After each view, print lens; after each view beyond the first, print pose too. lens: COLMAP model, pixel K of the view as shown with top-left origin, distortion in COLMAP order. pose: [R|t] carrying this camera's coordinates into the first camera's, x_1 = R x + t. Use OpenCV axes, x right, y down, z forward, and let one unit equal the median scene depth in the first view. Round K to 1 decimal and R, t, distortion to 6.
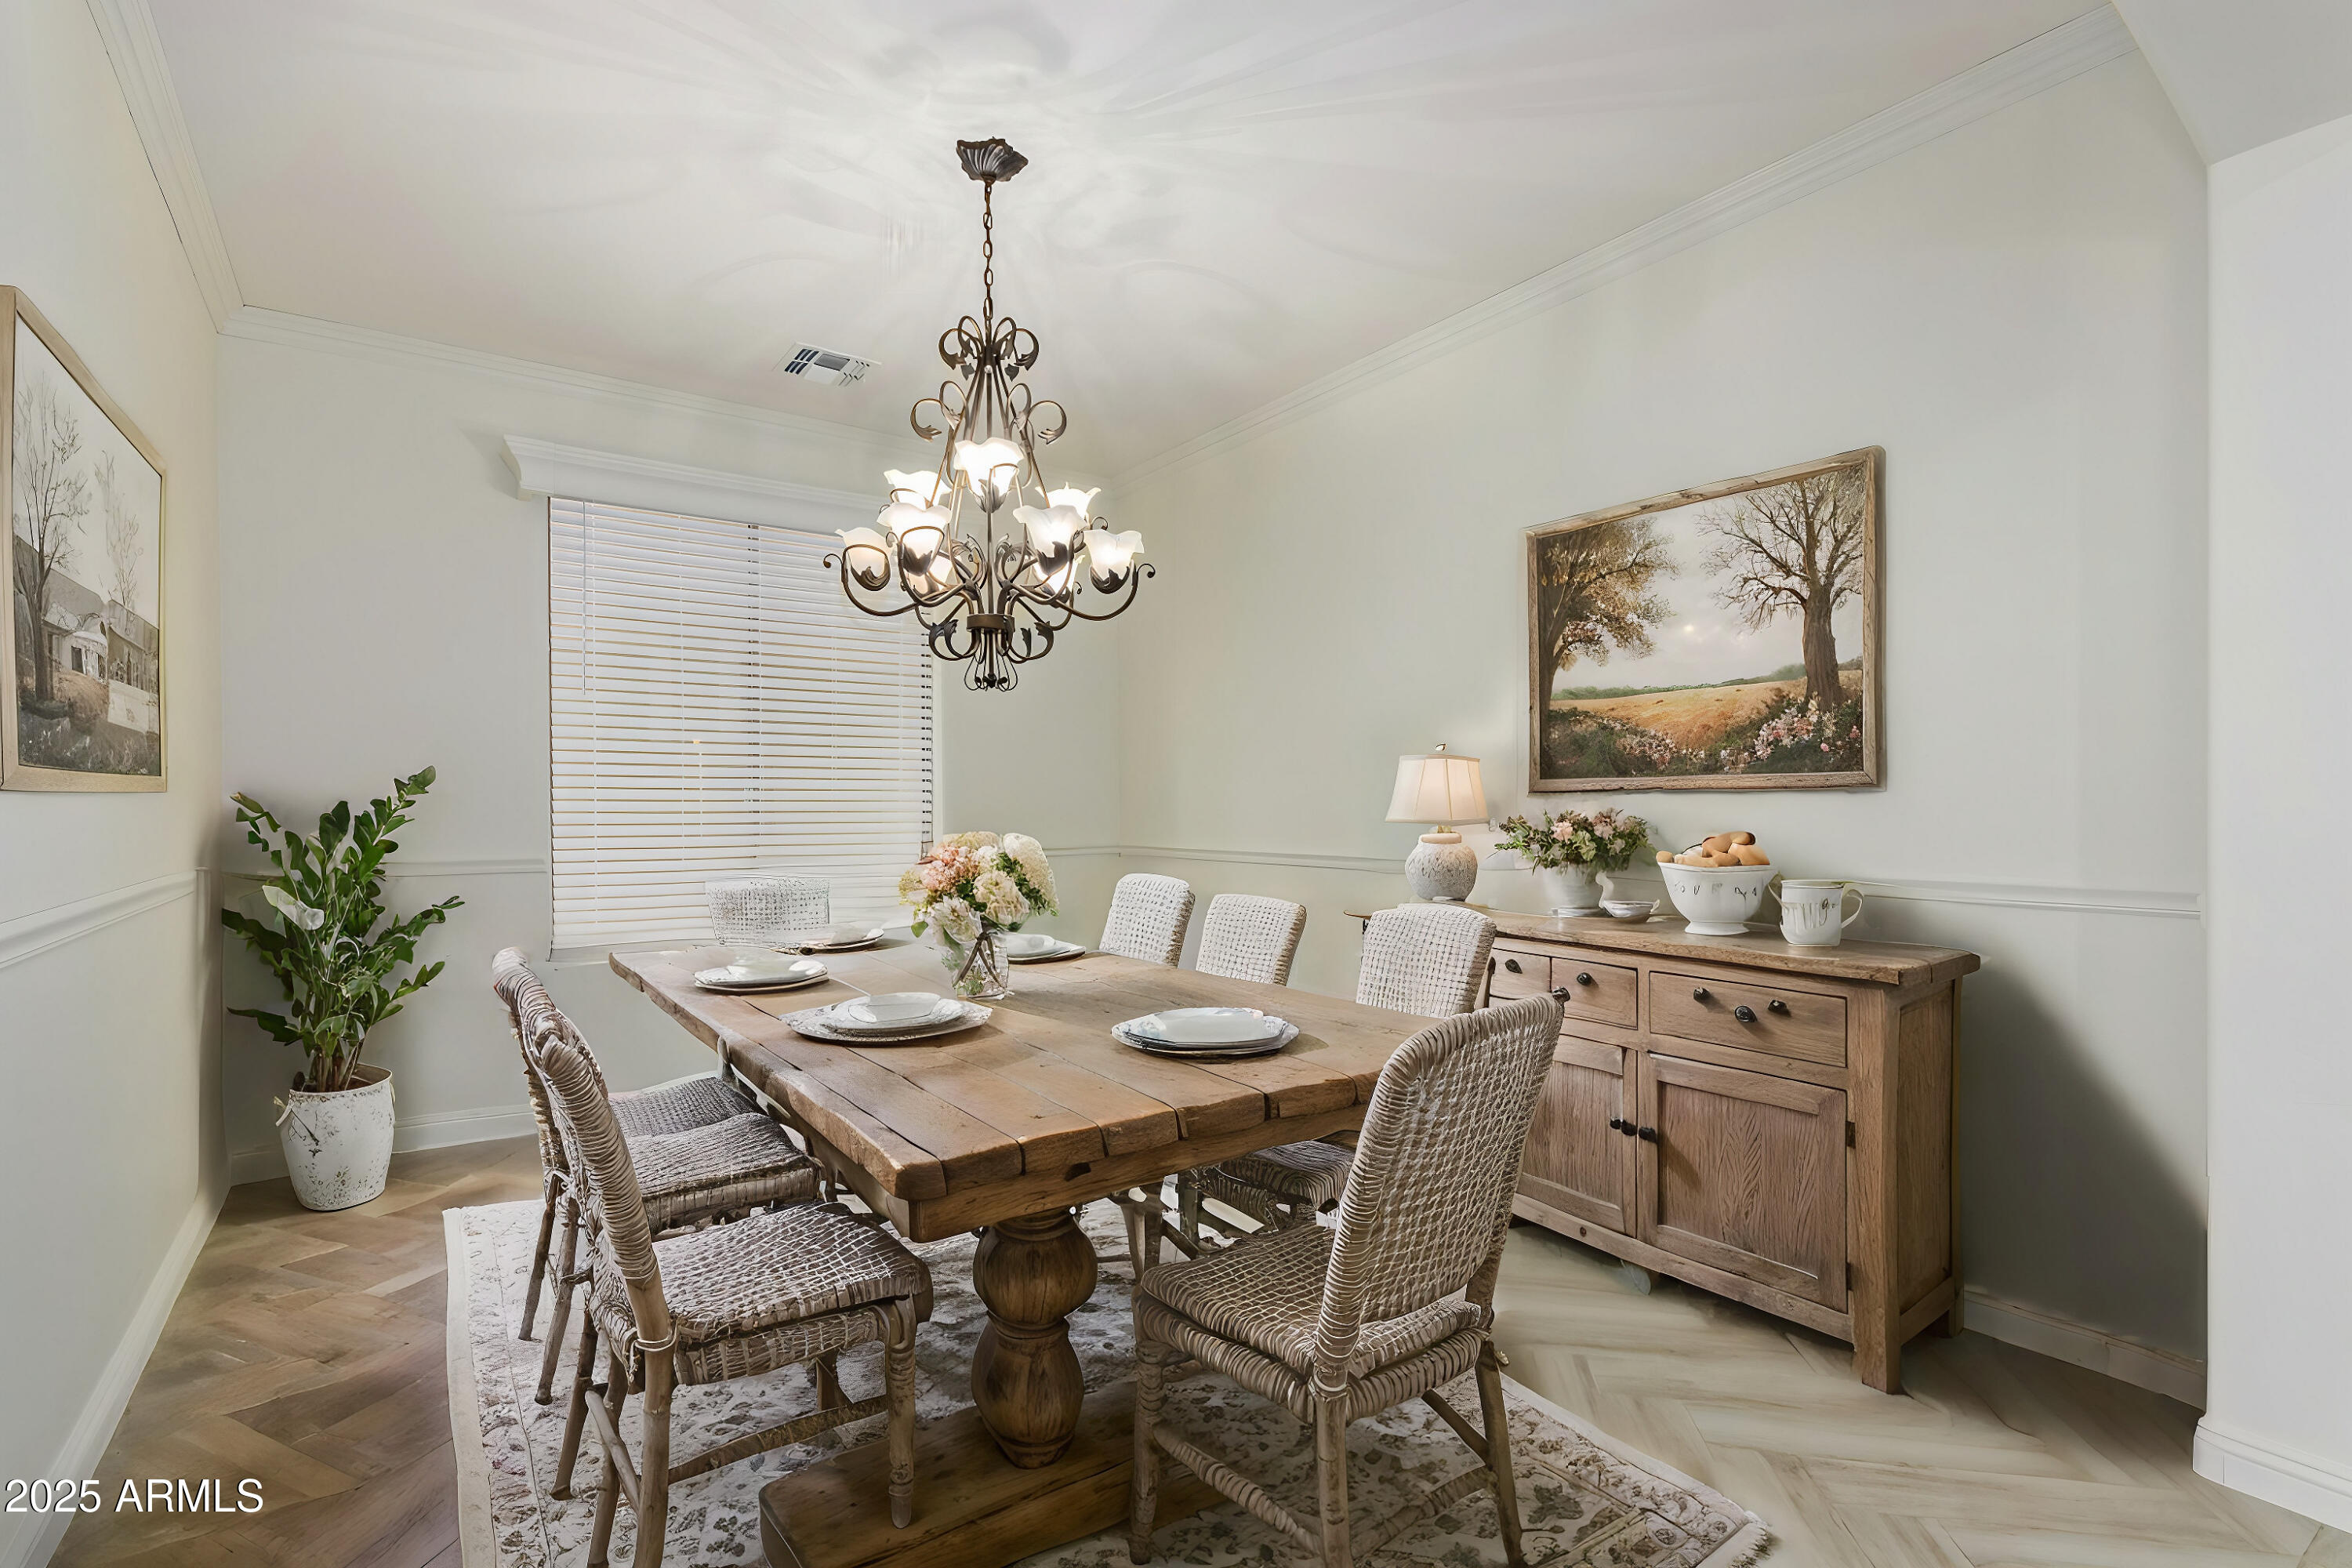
lens RADIAL K [[1095.5, 0, 1166.5], [0, 1095.5, 800.0], [0, 0, 1]] dist [0.003776, 0.001251]
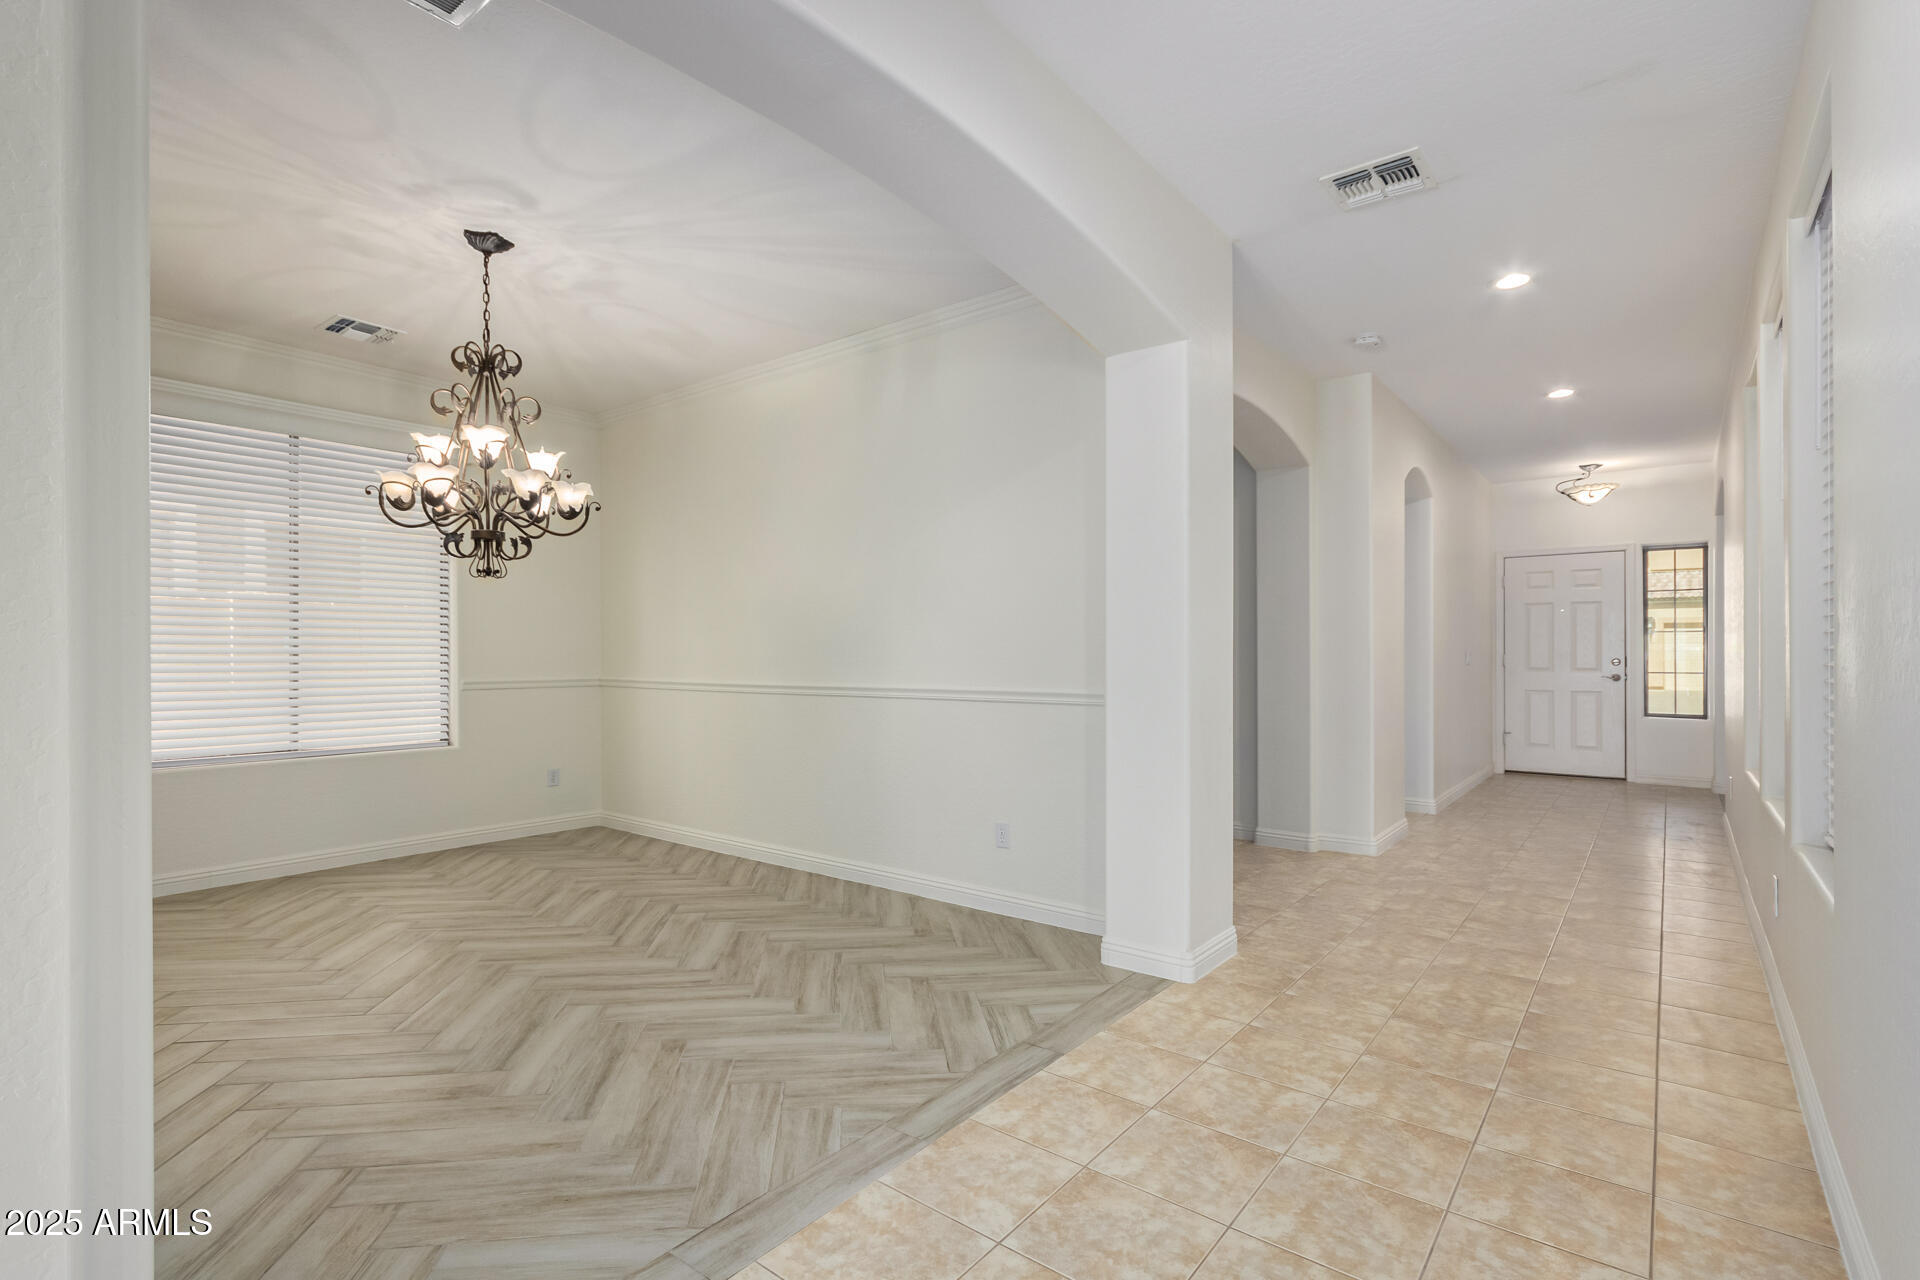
lens RADIAL K [[894.3, 0, 952.2], [0, 894.3, 653.1], [0, 0, 1]] dist [0.003776, 0.001251]
pose [[0.956124, 0.003966, 0.292934, 0.101228], [-0.005659, 0.999972, 0.004932, -0.002736], [-0.292906, -0.006373, 0.956120, -0.424881]]
